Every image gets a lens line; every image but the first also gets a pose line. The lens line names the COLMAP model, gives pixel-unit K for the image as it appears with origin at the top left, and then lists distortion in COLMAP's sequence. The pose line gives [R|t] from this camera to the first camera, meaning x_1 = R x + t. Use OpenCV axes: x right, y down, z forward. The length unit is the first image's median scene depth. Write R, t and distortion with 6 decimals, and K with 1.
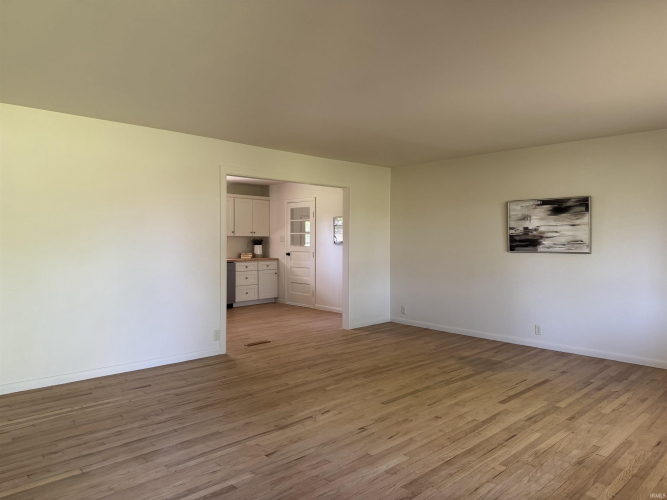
lens RADIAL K [[482.1, 0, 333.5], [0, 482.1, 250.0], [0, 0, 1]] dist [0.002367, -0.008438]
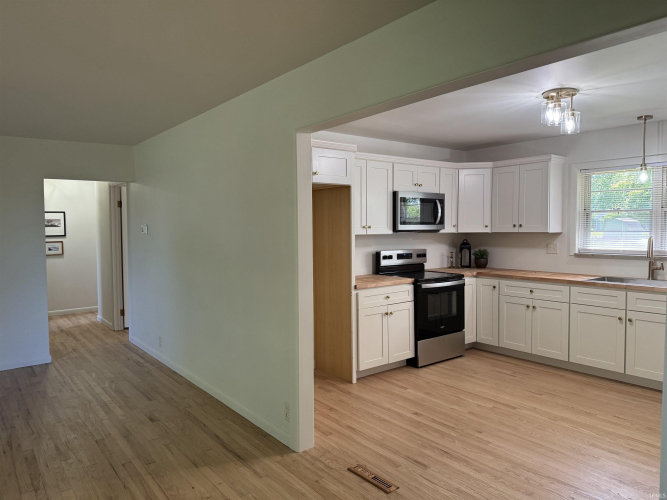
lens RADIAL K [[482.1, 0, 333.5], [0, 482.1, 250.0], [0, 0, 1]] dist [0.002367, -0.008438]
pose [[-0.093102, 0.048472, -0.994476, 0.307750], [-0.016946, 0.998592, 0.050259, -0.046286], [0.995512, 0.021531, -0.092150, 1.060399]]
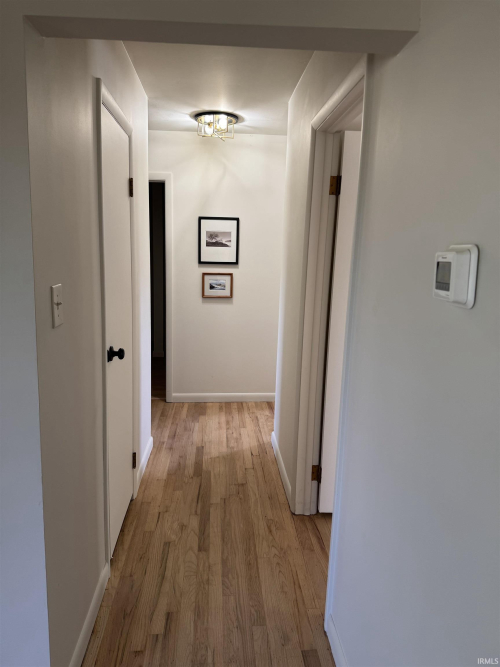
lens RADIAL K [[482.1, 0, 250.0], [0, 482.1, 333.5], [0, 0, 1]] dist [0.002367, -0.008438]
pose [[-0.628849, 0.117309, -0.768627, -0.451178], [-0.052730, 0.979843, 0.192686, -0.043540], [0.775737, 0.161700, -0.609987, 0.640143]]
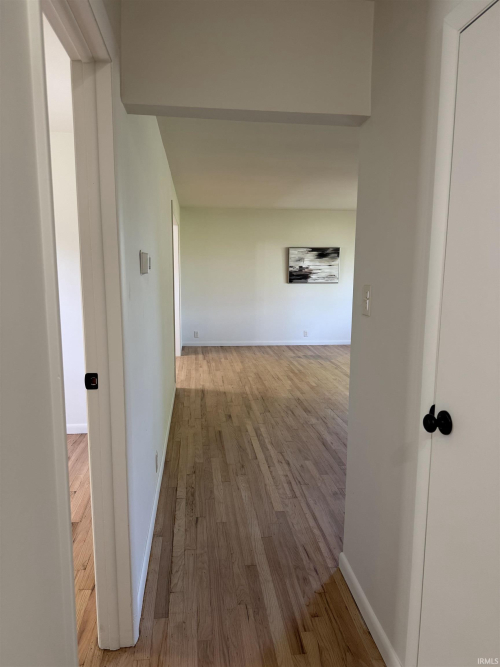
lens RADIAL K [[482.1, 0, 250.0], [0, 482.1, 333.5], [0, 0, 1]] dist [0.002367, -0.008438]
pose [[0.591648, -0.104867, 0.799347, -0.922787], [0.013119, 0.992625, 0.120513, -0.023295], [-0.806090, -0.060815, 0.588660, 0.259518]]
